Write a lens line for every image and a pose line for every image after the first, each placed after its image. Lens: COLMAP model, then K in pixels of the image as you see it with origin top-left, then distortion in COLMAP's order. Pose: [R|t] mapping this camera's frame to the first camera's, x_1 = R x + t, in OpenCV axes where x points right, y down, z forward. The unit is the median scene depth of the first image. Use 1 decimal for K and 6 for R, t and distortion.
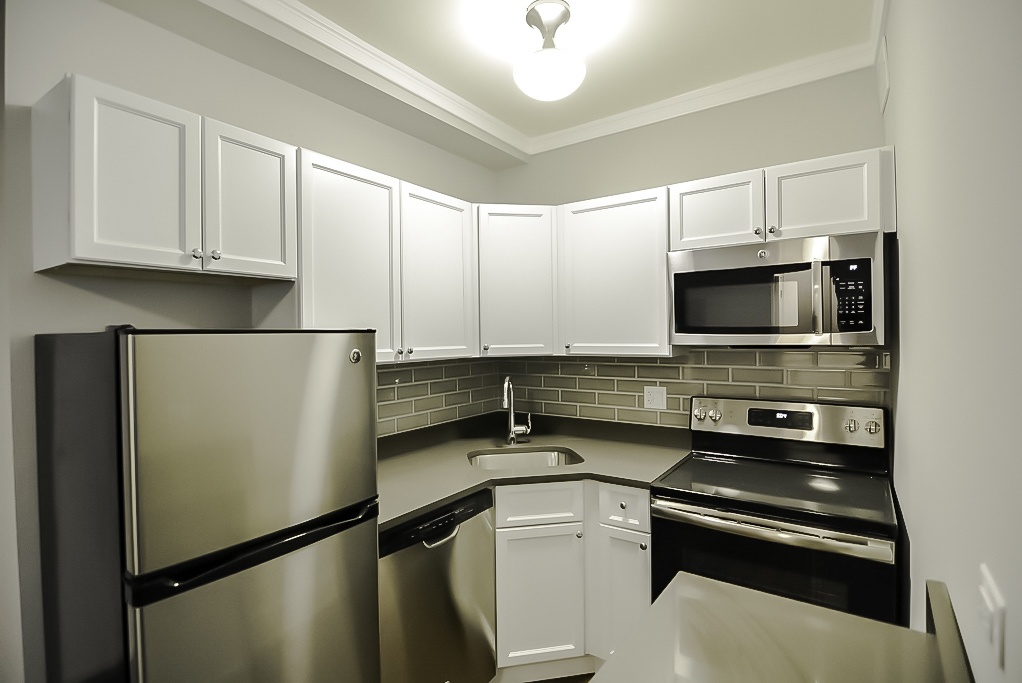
lens RADIAL K [[496.6, 0, 513.1], [0, 496.6, 340.9], [0, 0, 1]] dist [-0.017892, -0.003613]
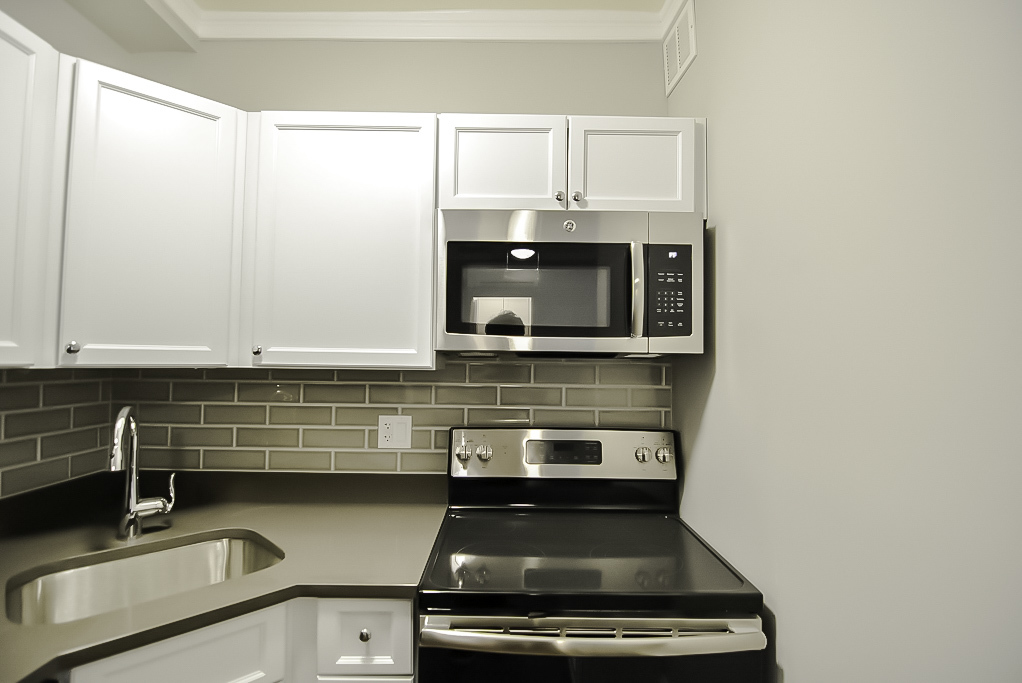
lens RADIAL K [[496.6, 0, 505.7], [0, 496.6, 338.0], [0, 0, 1]] dist [-0.017892, -0.003613]
pose [[0.816846, 0.047194, 0.574921, 0.016209], [-0.014930, 0.998043, -0.060715, 0.027132], [-0.576662, 0.041011, 0.815953, 0.383206]]
